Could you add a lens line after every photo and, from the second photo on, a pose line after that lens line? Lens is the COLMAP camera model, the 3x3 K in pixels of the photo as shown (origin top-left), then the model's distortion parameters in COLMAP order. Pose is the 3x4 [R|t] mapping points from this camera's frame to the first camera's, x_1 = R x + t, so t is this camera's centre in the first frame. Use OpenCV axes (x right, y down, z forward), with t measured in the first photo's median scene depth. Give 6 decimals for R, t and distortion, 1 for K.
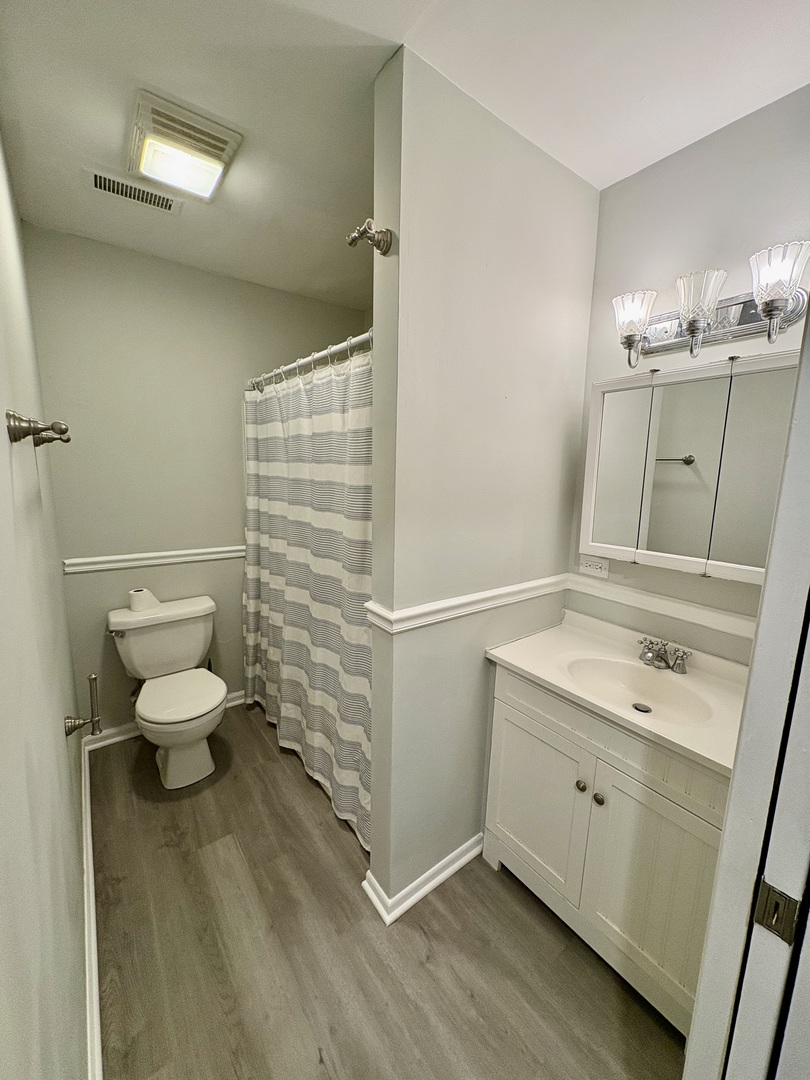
lens RADIAL K [[427.5, 0, 407.0], [0, 427.5, 538.9], [0, 0, 1]] dist [0.000245, 0.000002]
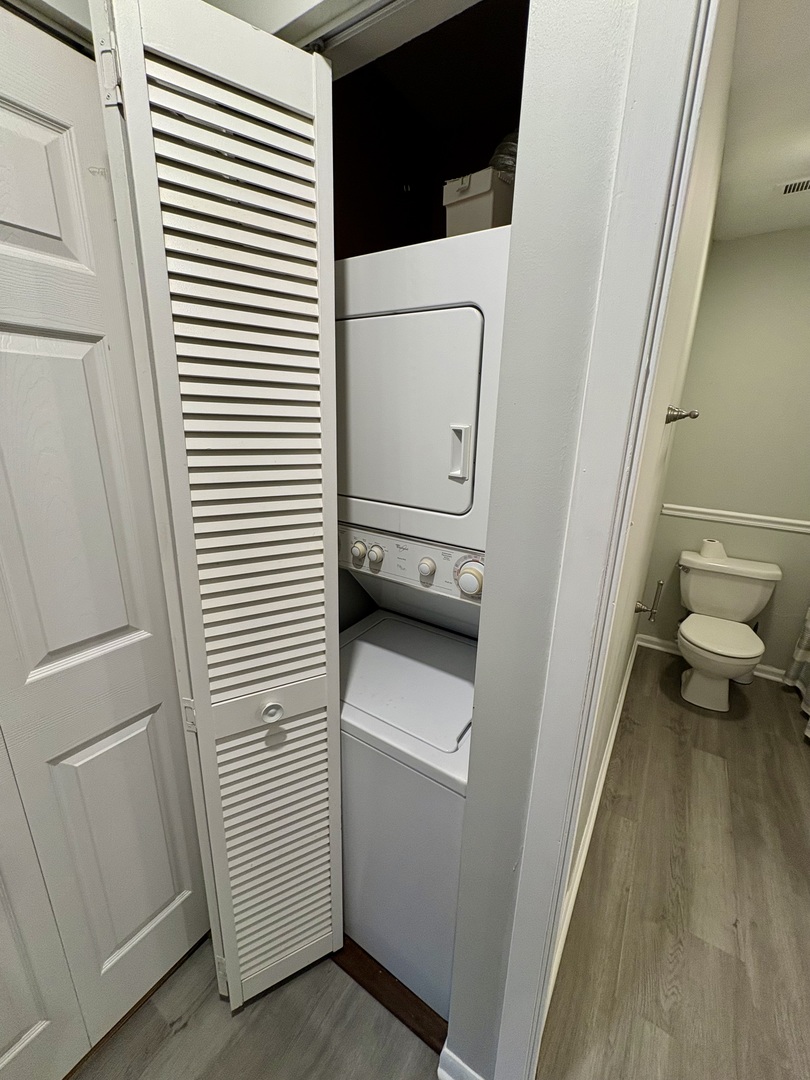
lens RADIAL K [[427.5, 0, 407.0], [0, 427.5, 538.9], [0, 0, 1]] dist [0.000245, 0.000002]
pose [[0.340354, 0.251965, -0.905910, 0.164713], [-0.172695, 0.963791, 0.203182, 0.022214], [0.924303, 0.087292, 0.371543, -0.230784]]
